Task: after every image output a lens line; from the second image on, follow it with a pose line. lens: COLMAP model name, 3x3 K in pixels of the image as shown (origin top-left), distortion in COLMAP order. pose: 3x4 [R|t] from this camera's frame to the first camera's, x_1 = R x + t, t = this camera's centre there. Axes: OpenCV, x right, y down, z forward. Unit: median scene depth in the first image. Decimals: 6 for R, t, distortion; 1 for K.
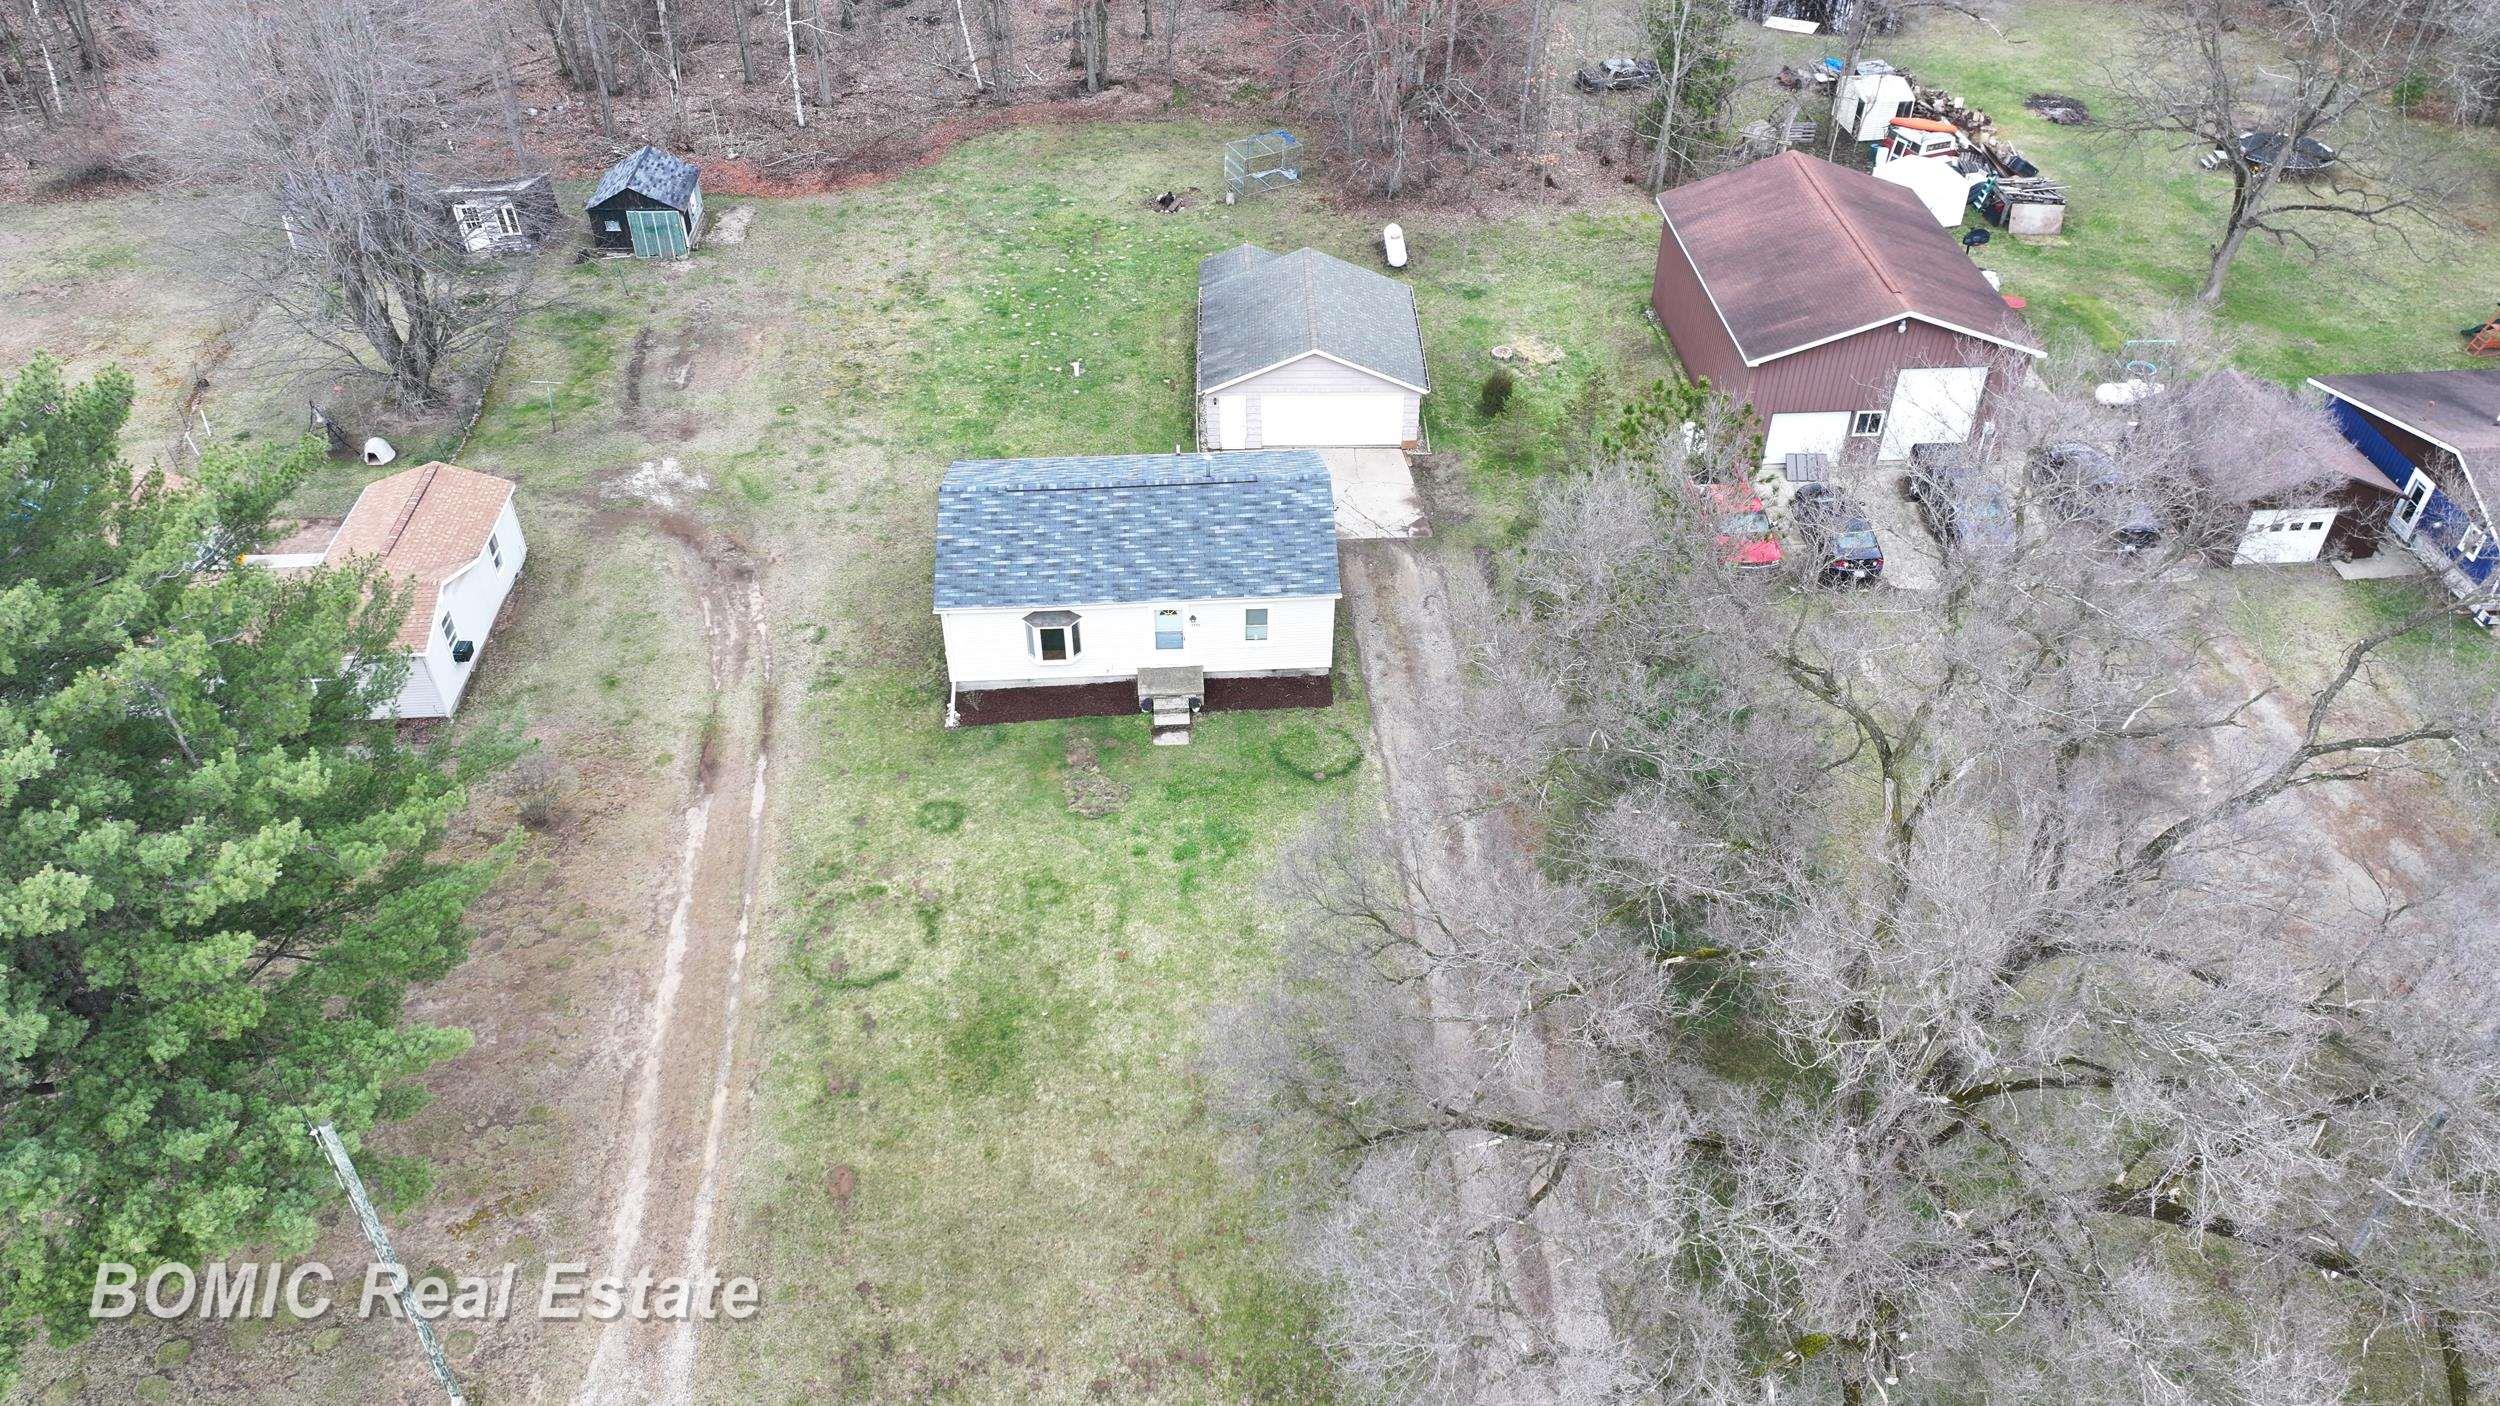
lens RADIAL K [[1764.0, 0, 1237.3], [0, 1764.0, 697.6], [0, 0, 1]] dist [0.019235, 0.000886]
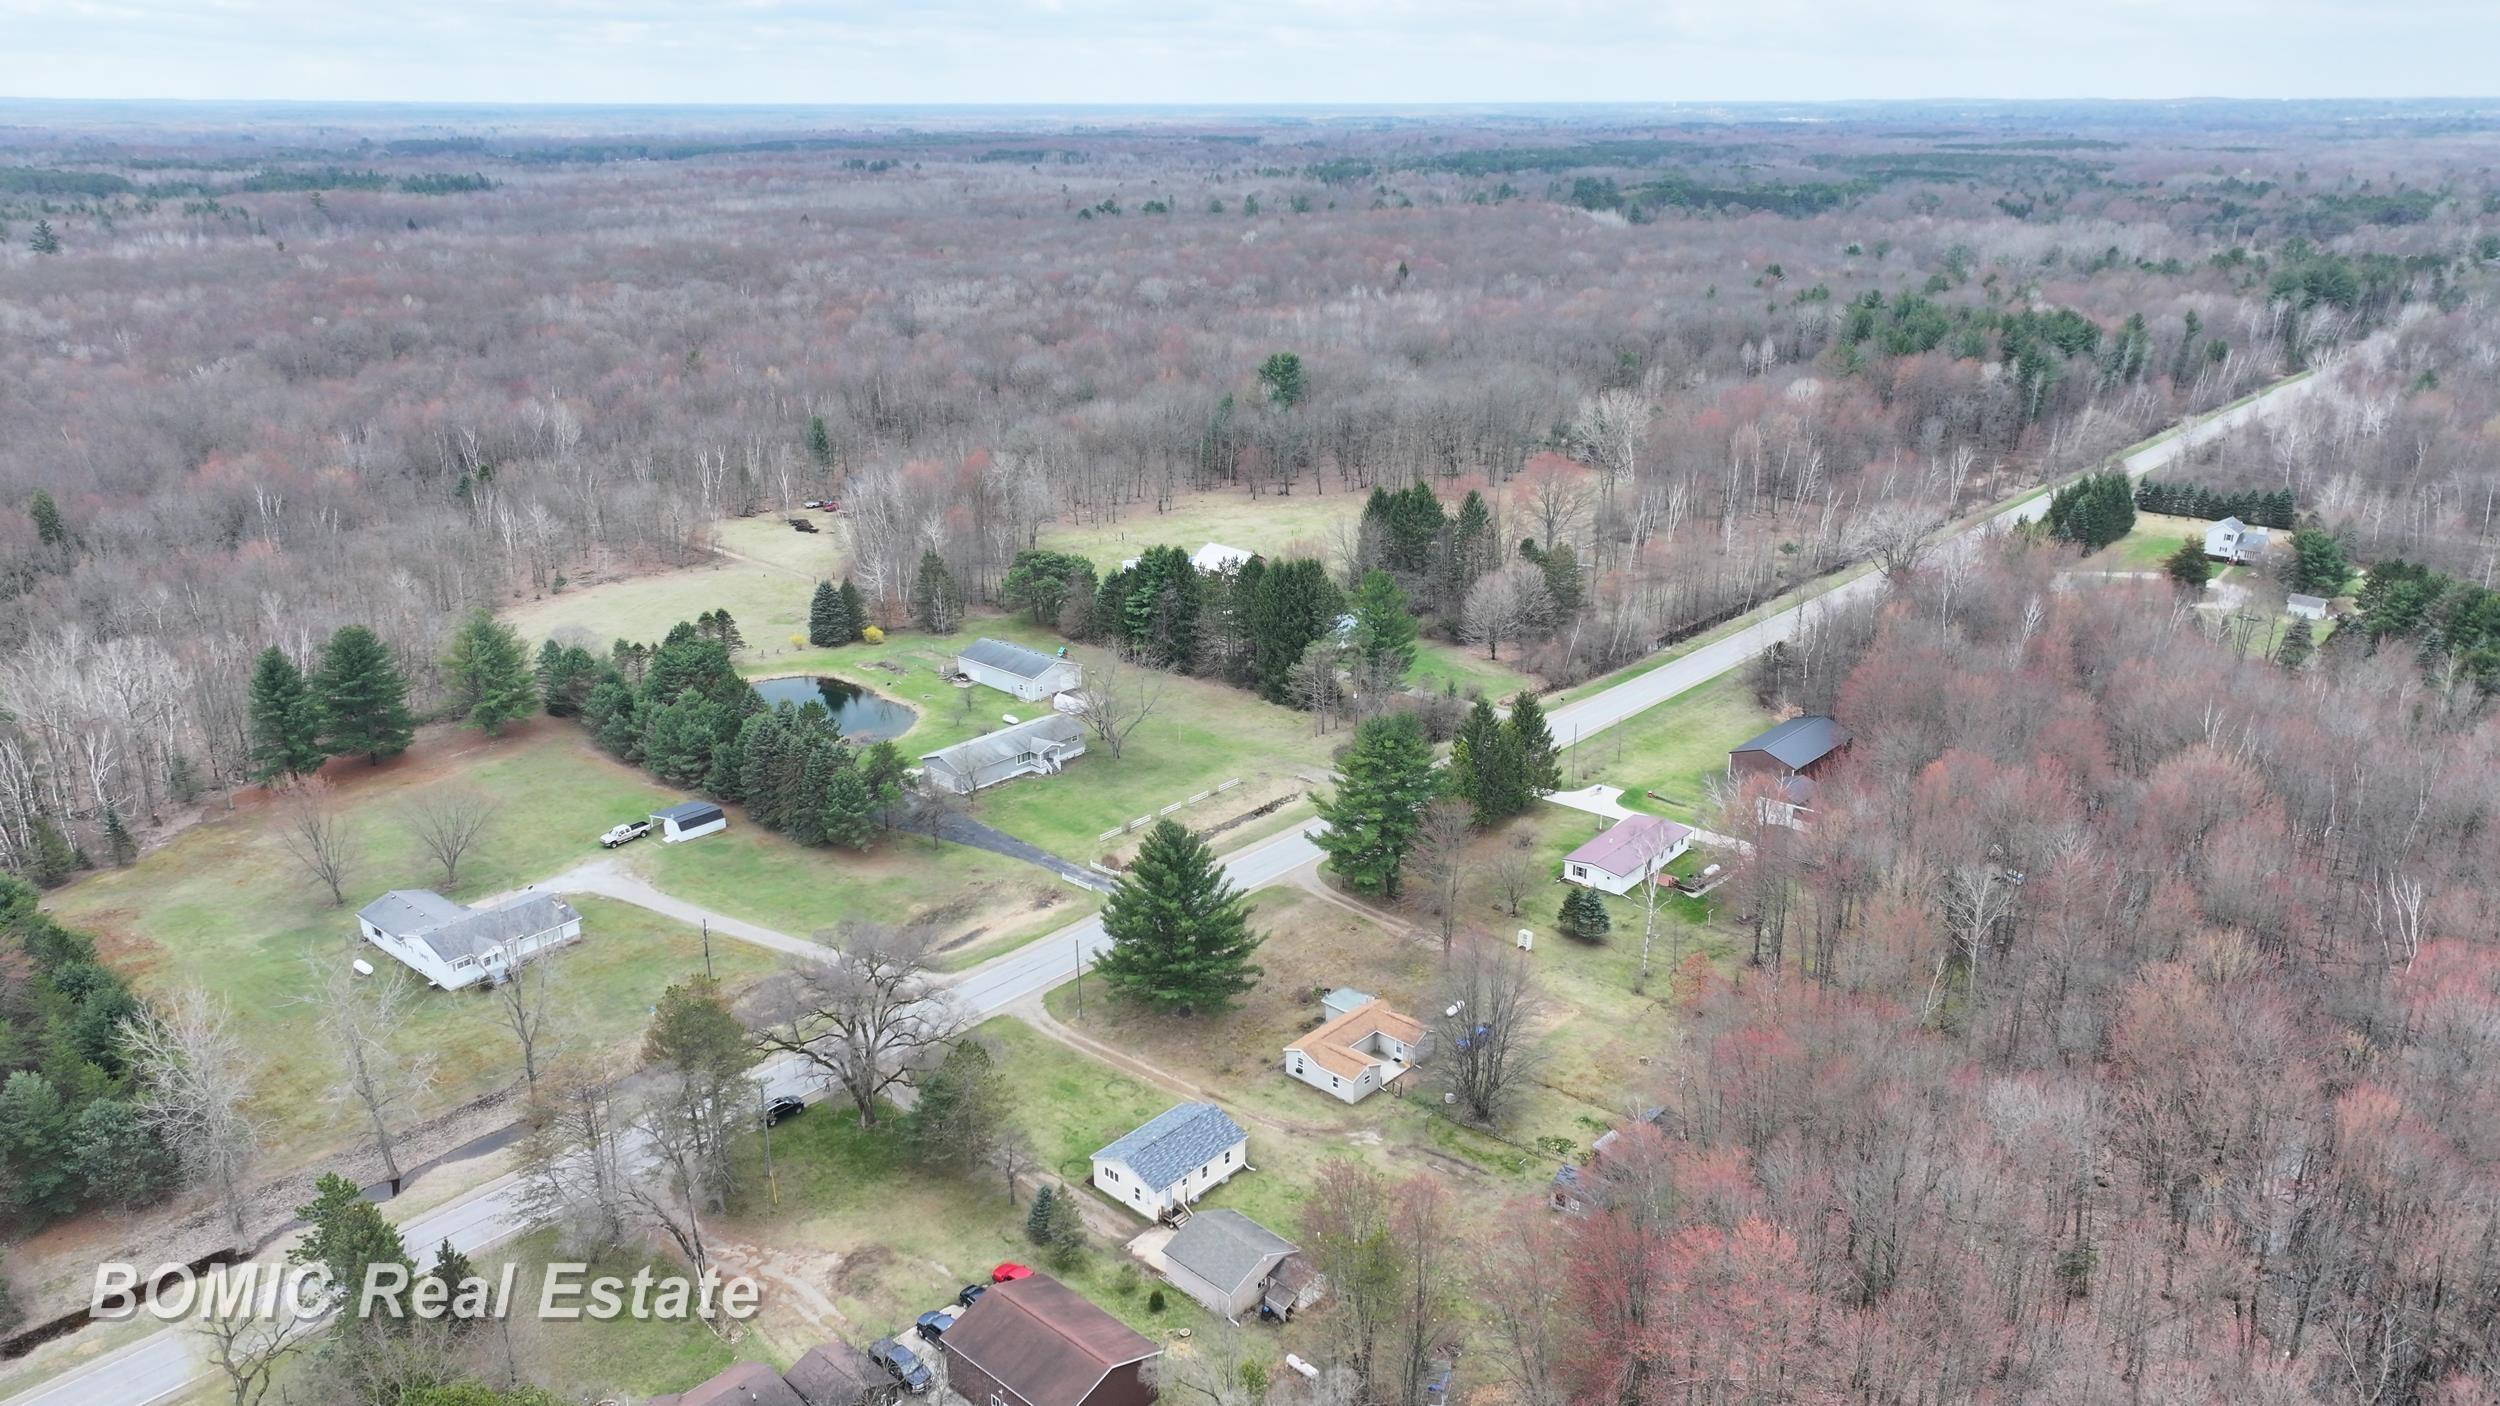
lens RADIAL K [[1751.5, 0, 1250.0], [0, 1751.5, 703.0], [0, 0, 1]] dist [0.009978, -0.002388]
pose [[-0.710468, 0.240796, -0.661251, 1.599155], [-0.436856, 0.585757, 0.682675, -2.583923], [0.551718, 0.773890, -0.310969, 1.421929]]
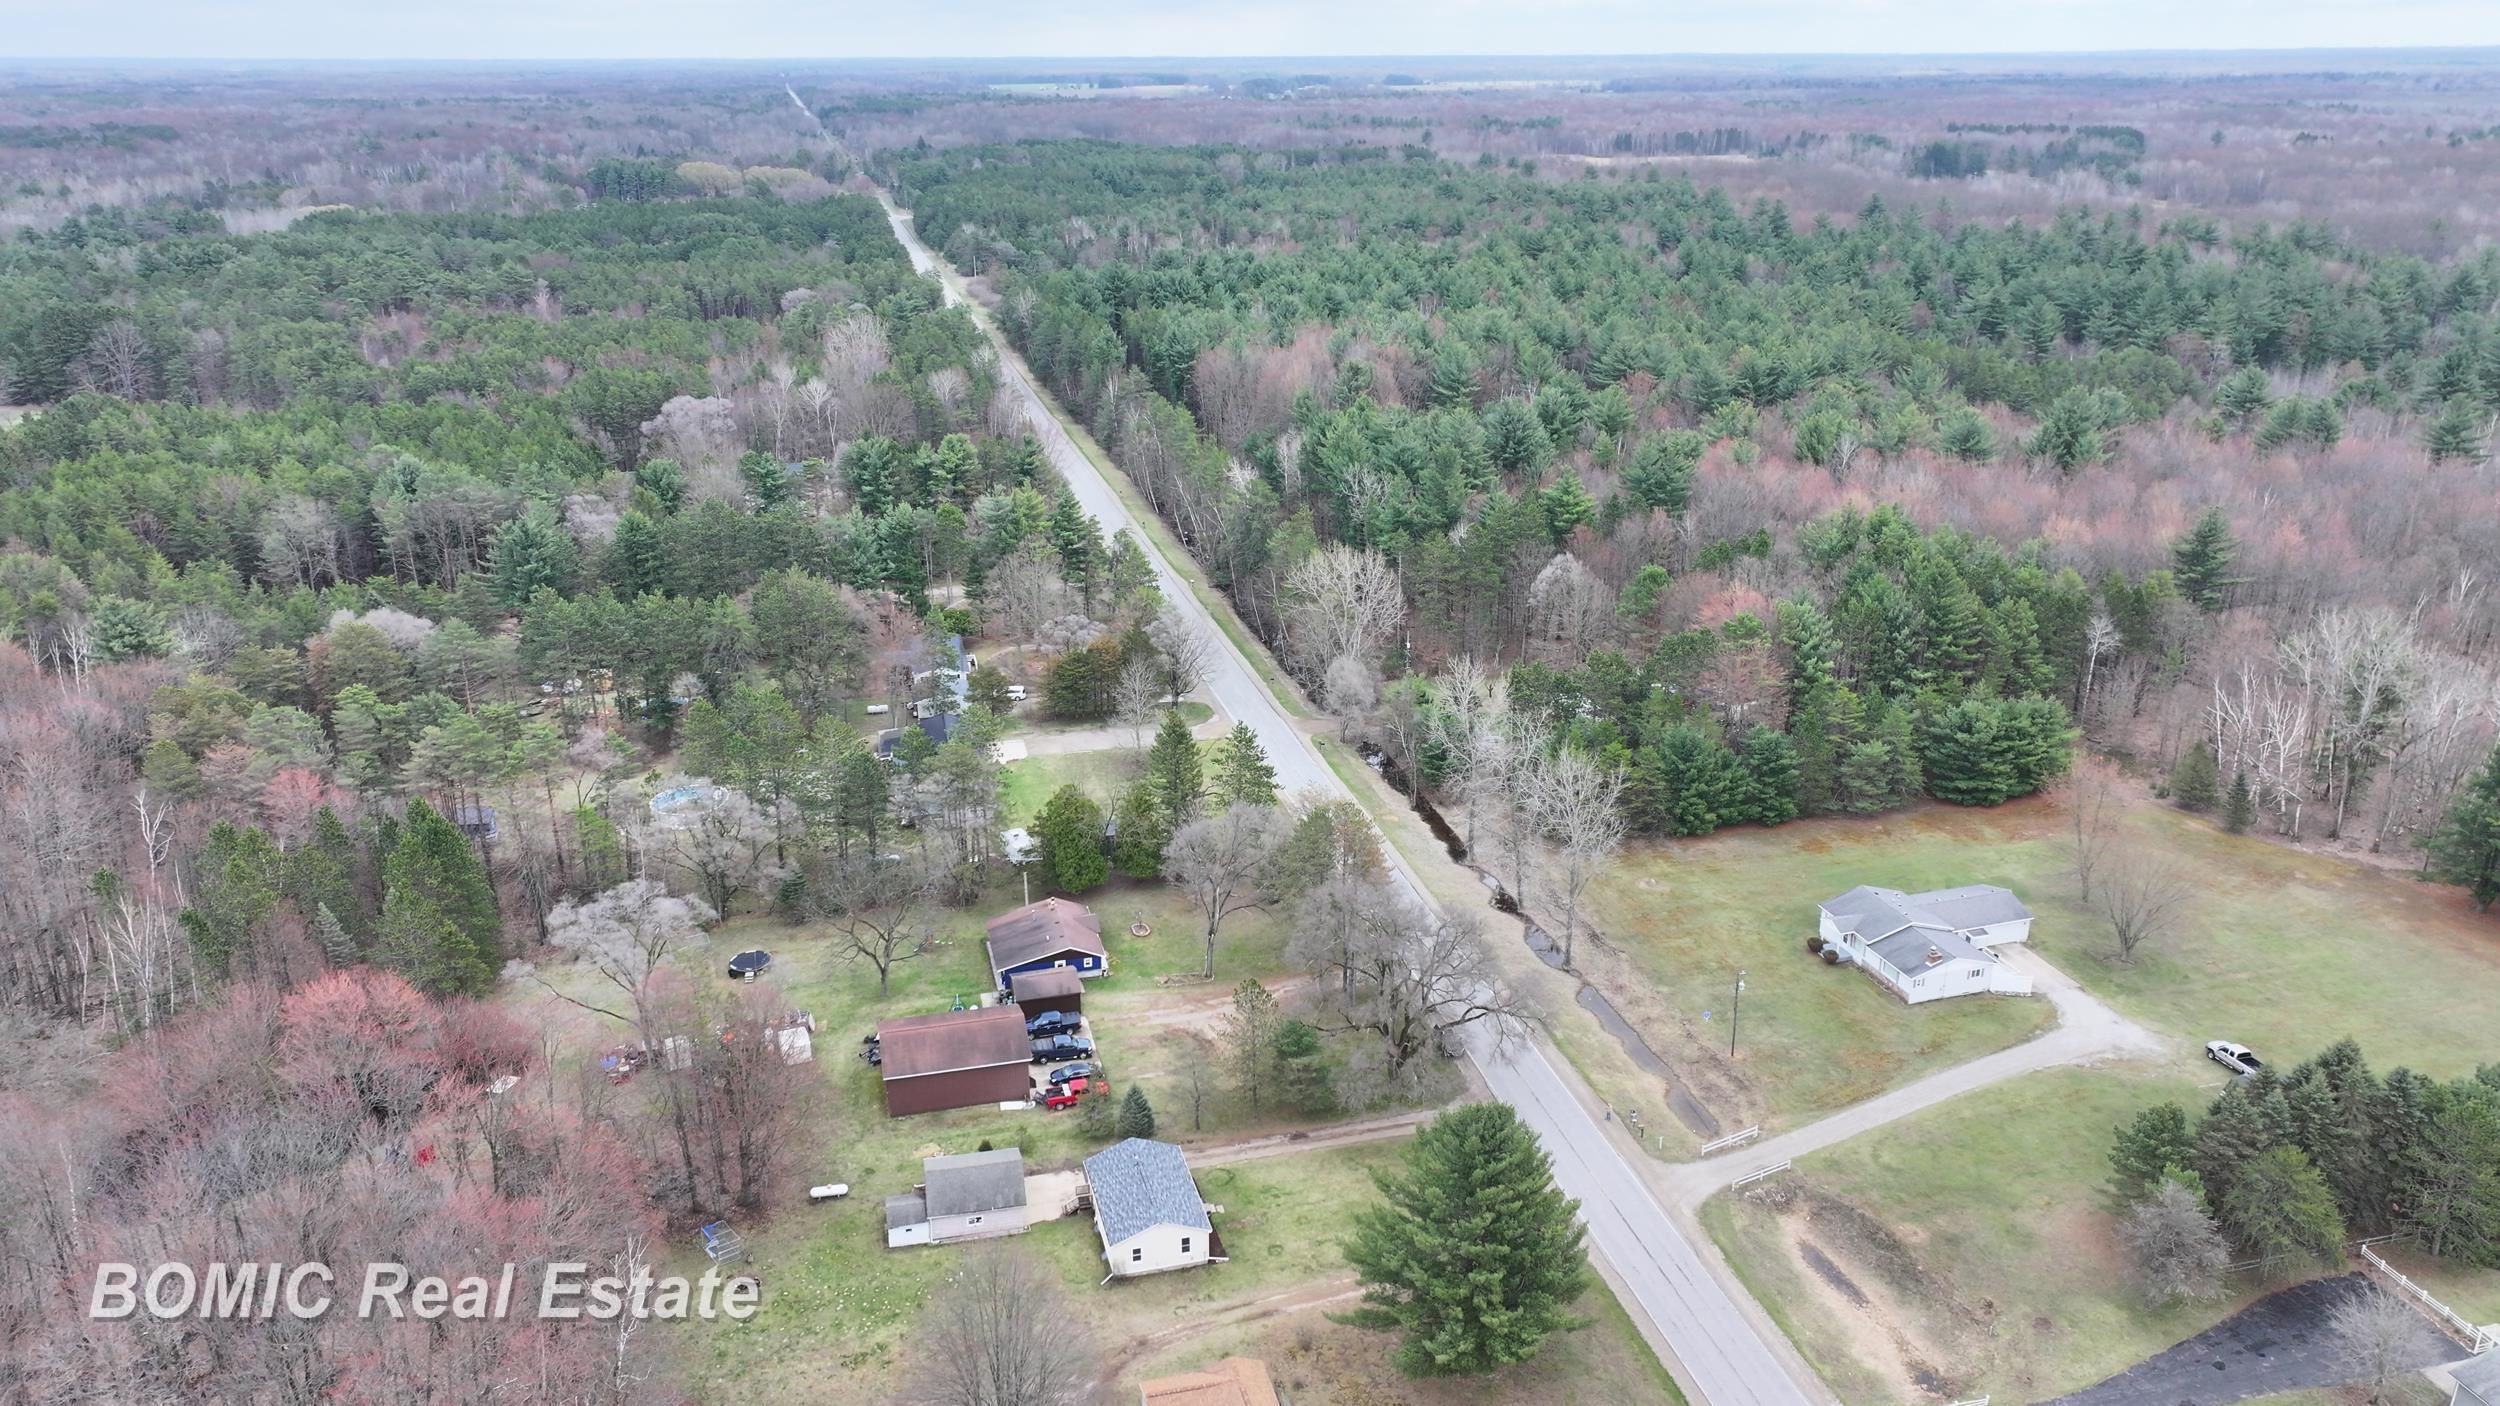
lens RADIAL K [[1751.5, 0, 1250.0], [0, 1751.5, 703.0], [0, 0, 1]] dist [0.009978, -0.002388]
pose [[-0.196067, -0.334451, 0.921792, -2.312593], [0.624479, 0.682178, 0.380341, -1.537660], [-0.756032, 0.650212, 0.075105, 0.199907]]
